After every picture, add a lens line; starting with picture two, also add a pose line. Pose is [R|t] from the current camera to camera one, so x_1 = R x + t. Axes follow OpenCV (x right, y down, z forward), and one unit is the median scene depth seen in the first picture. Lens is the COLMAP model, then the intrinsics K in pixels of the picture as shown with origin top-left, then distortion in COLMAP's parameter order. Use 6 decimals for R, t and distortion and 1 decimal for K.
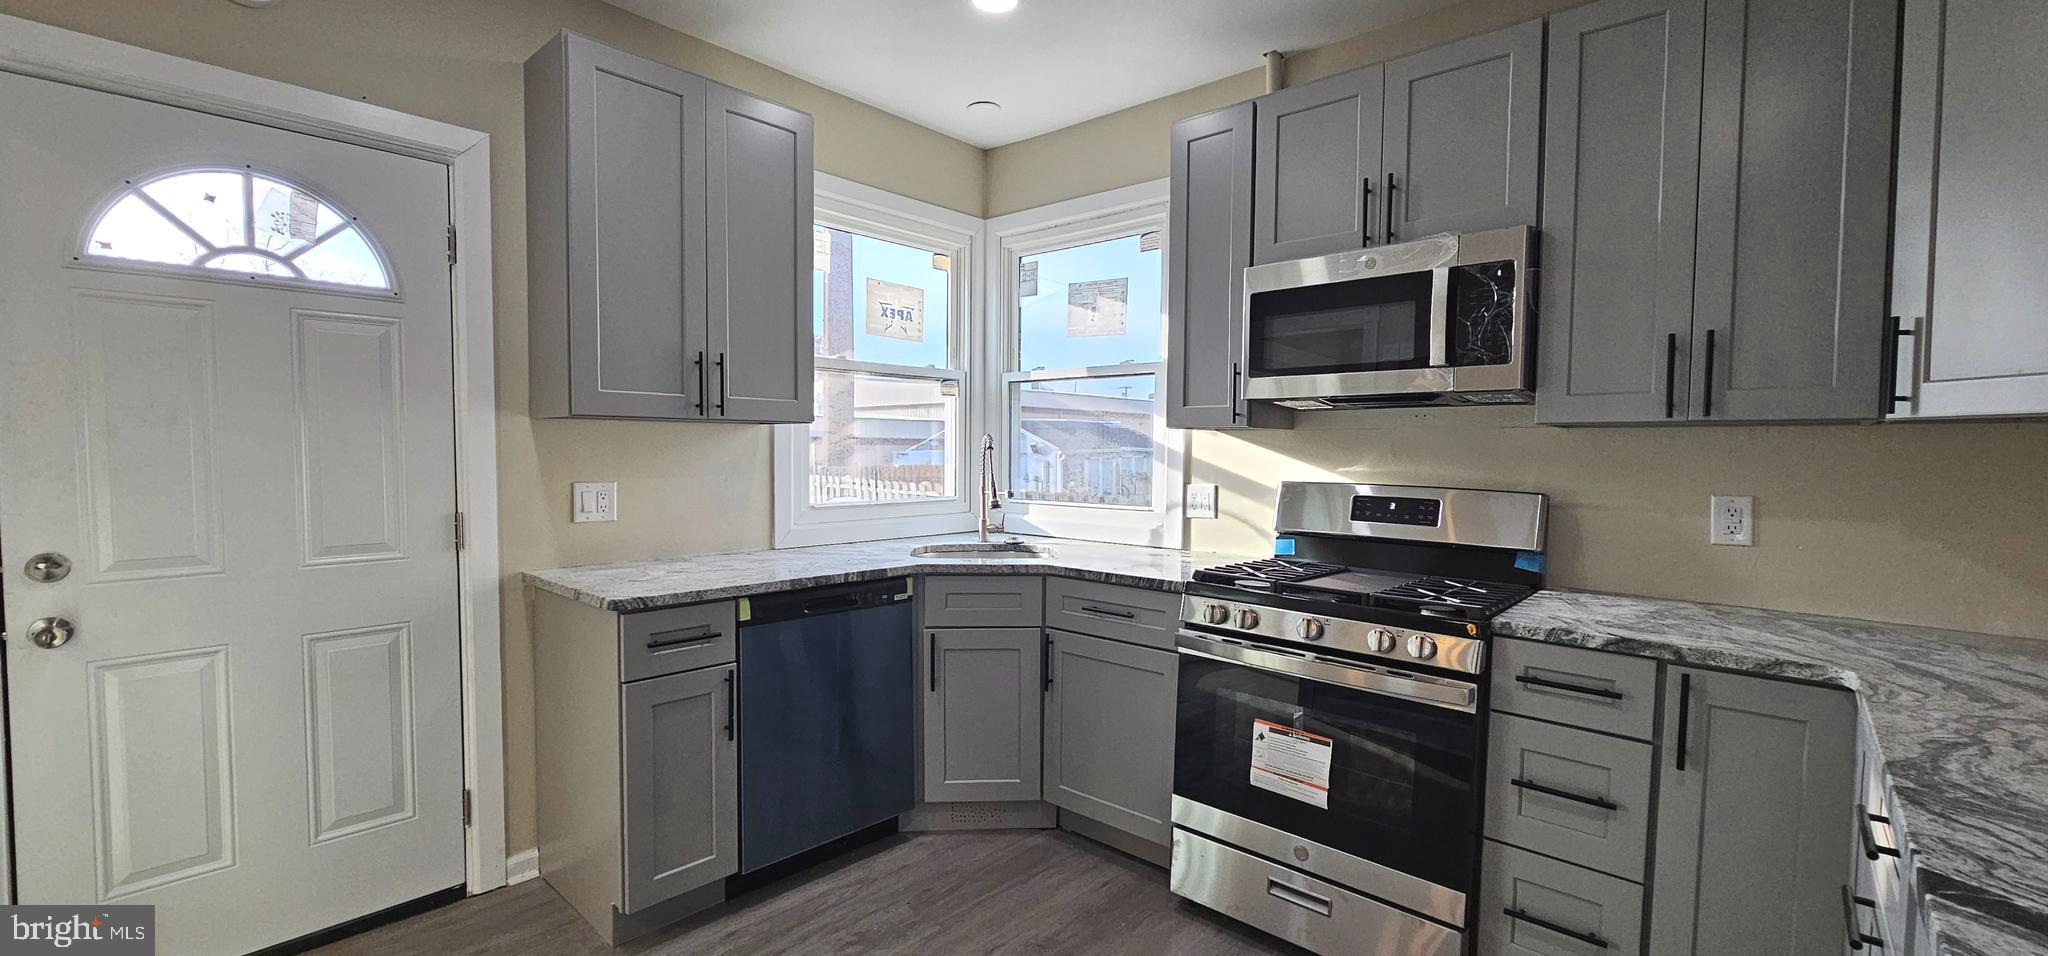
lens RADIAL K [[835.8, 0, 1019.0], [0, 835.8, 492.0], [0, 0, 1]] dist [-0.008392, -0.000036]
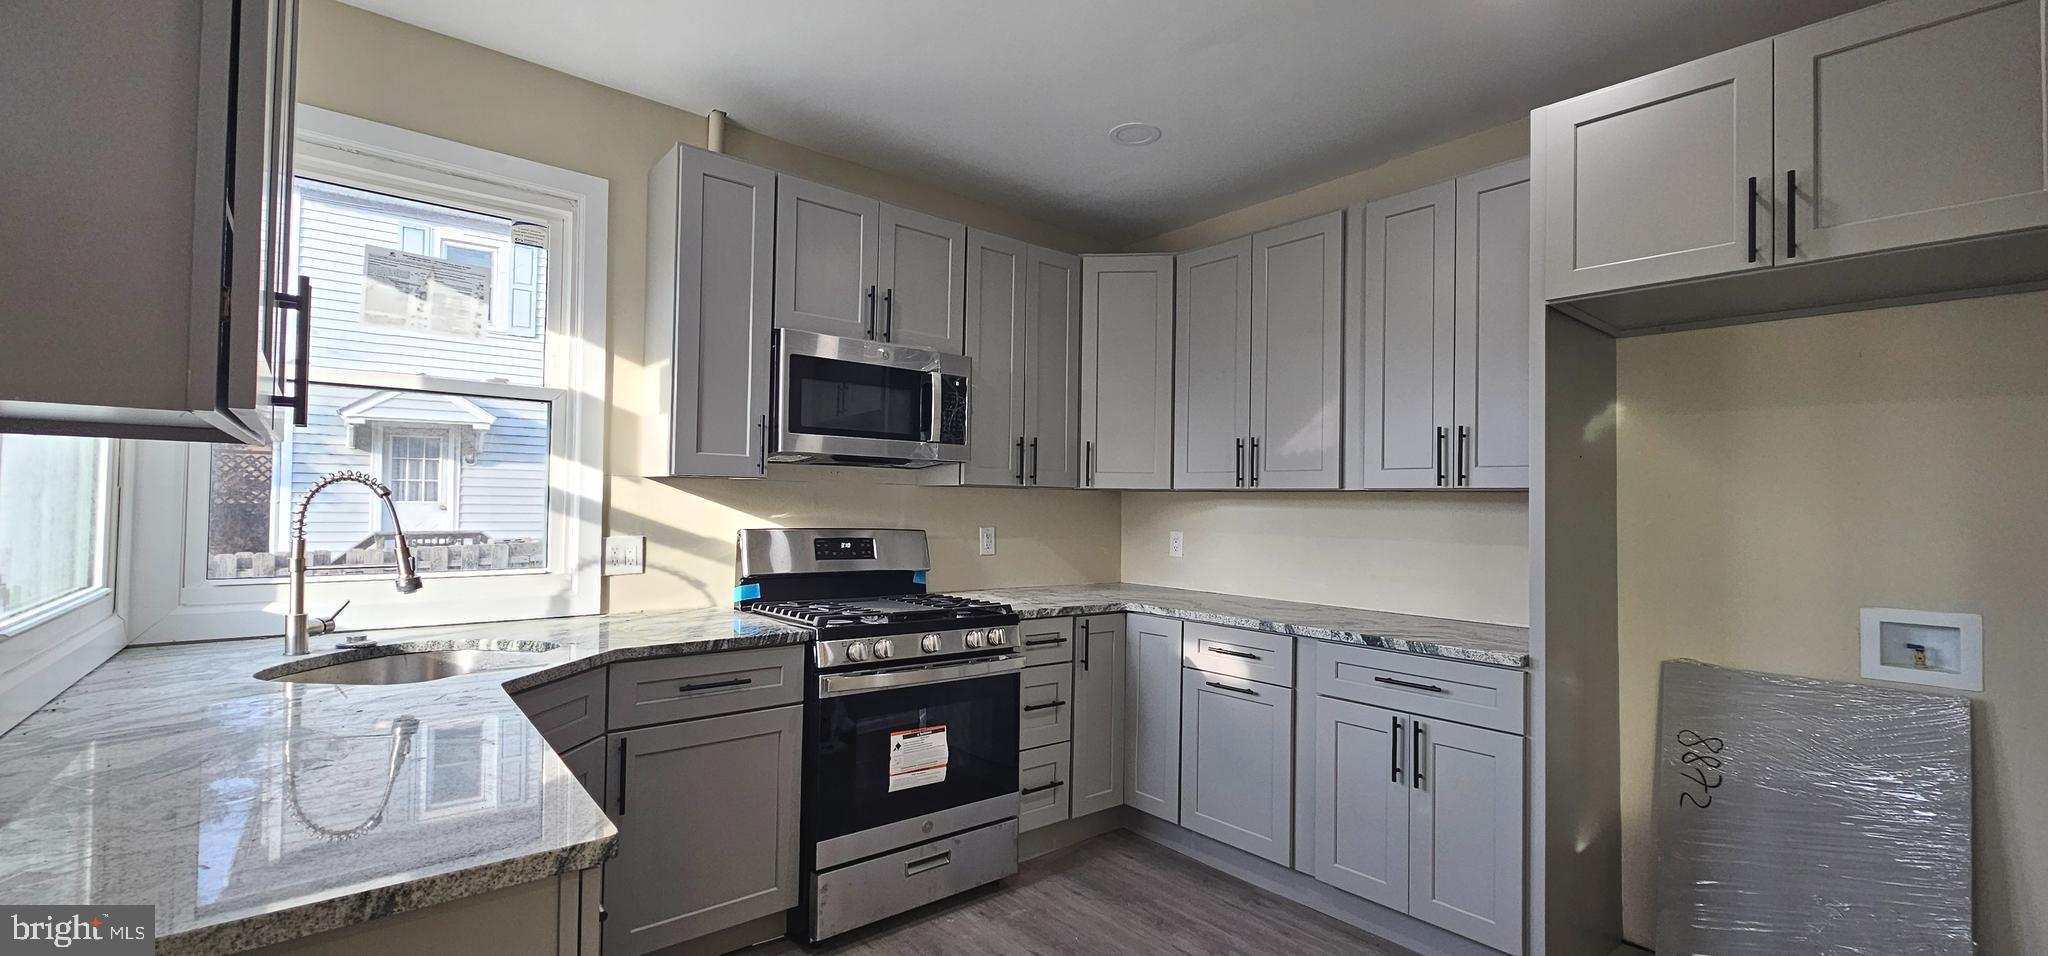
lens RADIAL K [[835.8, 0, 1019.0], [0, 835.8, 492.0], [0, 0, 1]] dist [-0.008392, -0.000036]
pose [[0.143813, 0.005597, 0.989589, -0.767109], [0.034838, 0.999336, -0.010715, -0.041485], [-0.988991, 0.036016, 0.143522, 0.585553]]
